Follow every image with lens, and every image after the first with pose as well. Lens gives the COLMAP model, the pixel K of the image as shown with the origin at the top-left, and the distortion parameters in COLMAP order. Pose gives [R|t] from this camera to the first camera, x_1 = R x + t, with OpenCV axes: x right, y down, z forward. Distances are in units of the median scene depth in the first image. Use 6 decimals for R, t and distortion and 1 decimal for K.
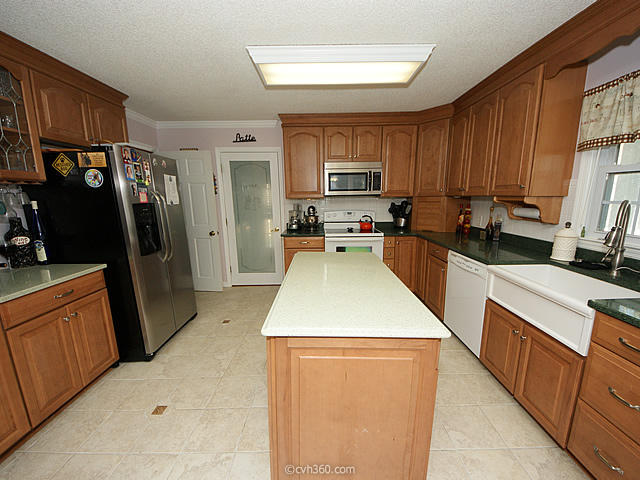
lens RADIAL K [[255.0, 0, 322.3], [0, 255.0, 246.7], [0, 0, 1]] dist [0.041416, -0.027455]
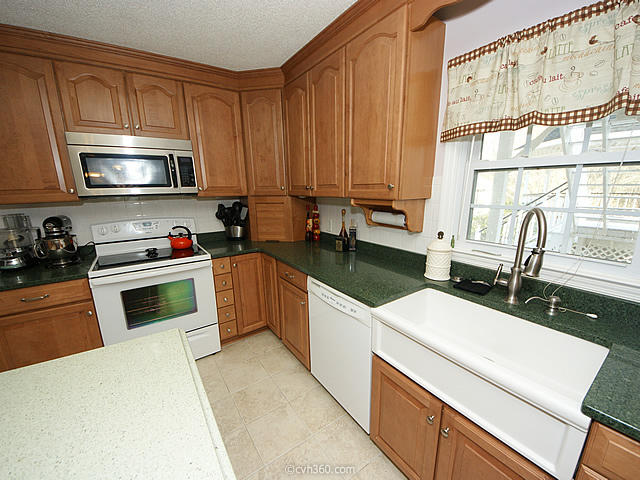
lens RADIAL K [[255.0, 0, 322.3], [0, 255.0, 246.7], [0, 0, 1]] dist [0.041416, -0.027455]
pose [[0.820749, -0.130723, 0.556132, 0.140843], [0.115717, 0.991330, 0.062241, -0.097318], [-0.559447, 0.013270, 0.828760, 0.377220]]
